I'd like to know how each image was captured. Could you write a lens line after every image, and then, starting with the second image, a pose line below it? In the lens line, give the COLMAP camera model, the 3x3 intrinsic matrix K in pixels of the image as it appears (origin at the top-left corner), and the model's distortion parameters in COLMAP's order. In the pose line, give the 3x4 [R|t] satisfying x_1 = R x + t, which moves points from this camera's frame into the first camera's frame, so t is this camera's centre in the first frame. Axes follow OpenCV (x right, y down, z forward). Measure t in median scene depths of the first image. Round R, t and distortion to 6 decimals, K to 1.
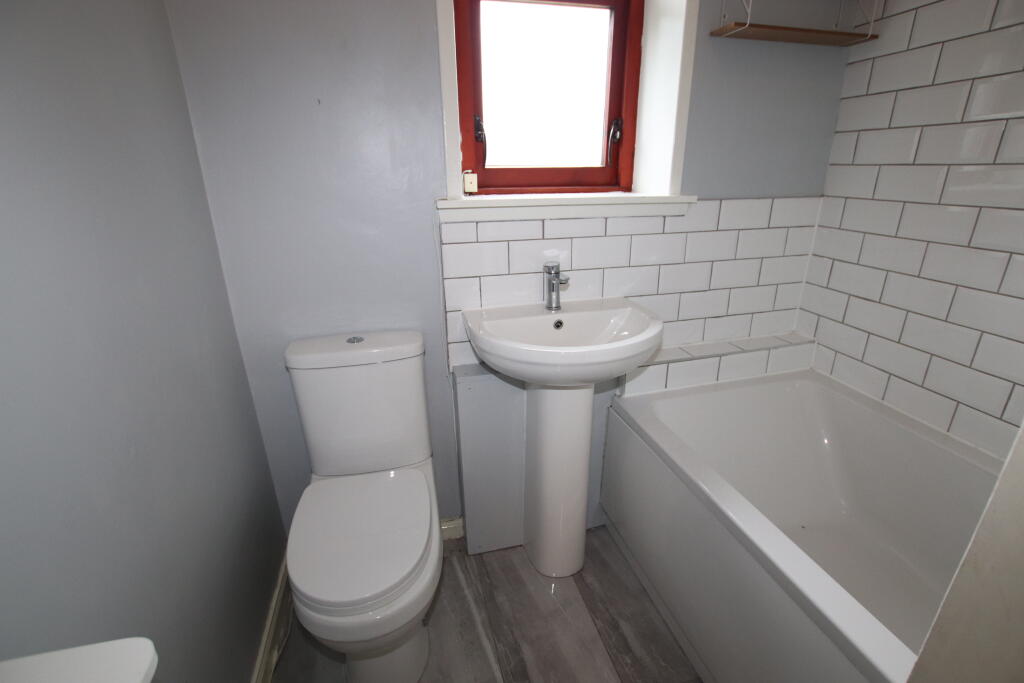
lens RADIAL K [[472.5, 0, 513.9], [0, 472.5, 328.1], [0, 0, 1]] dist [0.002282, 0.000553]
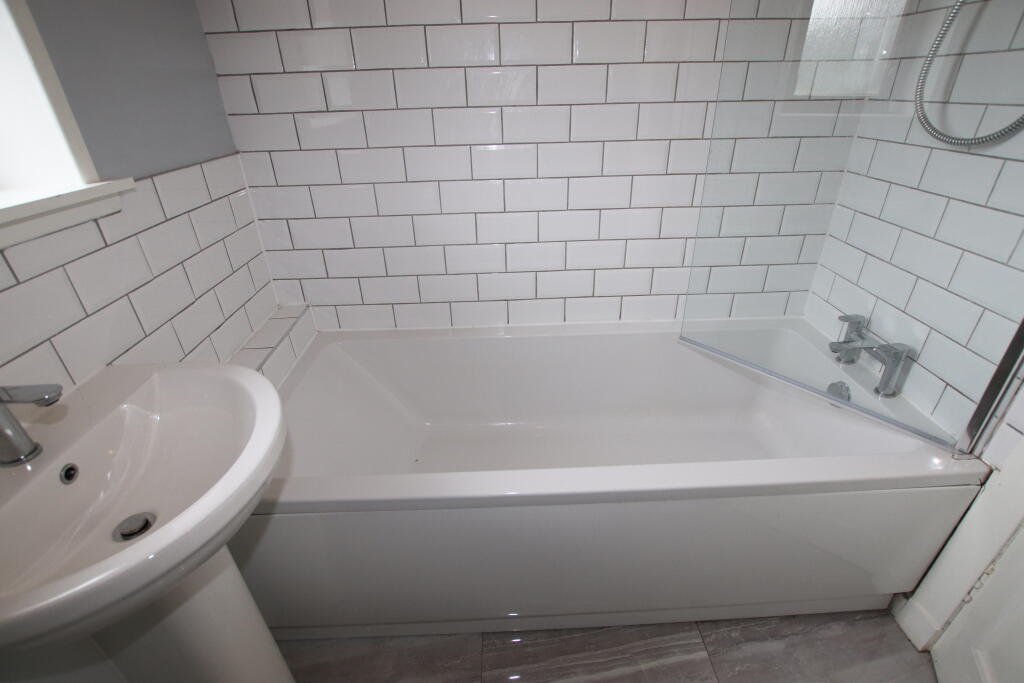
lens RADIAL K [[474.5, 0, 514.8], [0, 474.5, 349.5], [0, 0, 1]] dist [-0.022521, 0.000951]
pose [[0.246033, -0.475140, 0.844813, -0.130874], [0.353135, 0.855640, 0.378386, -0.127388], [-0.902642, 0.205238, 0.378304, 0.316518]]
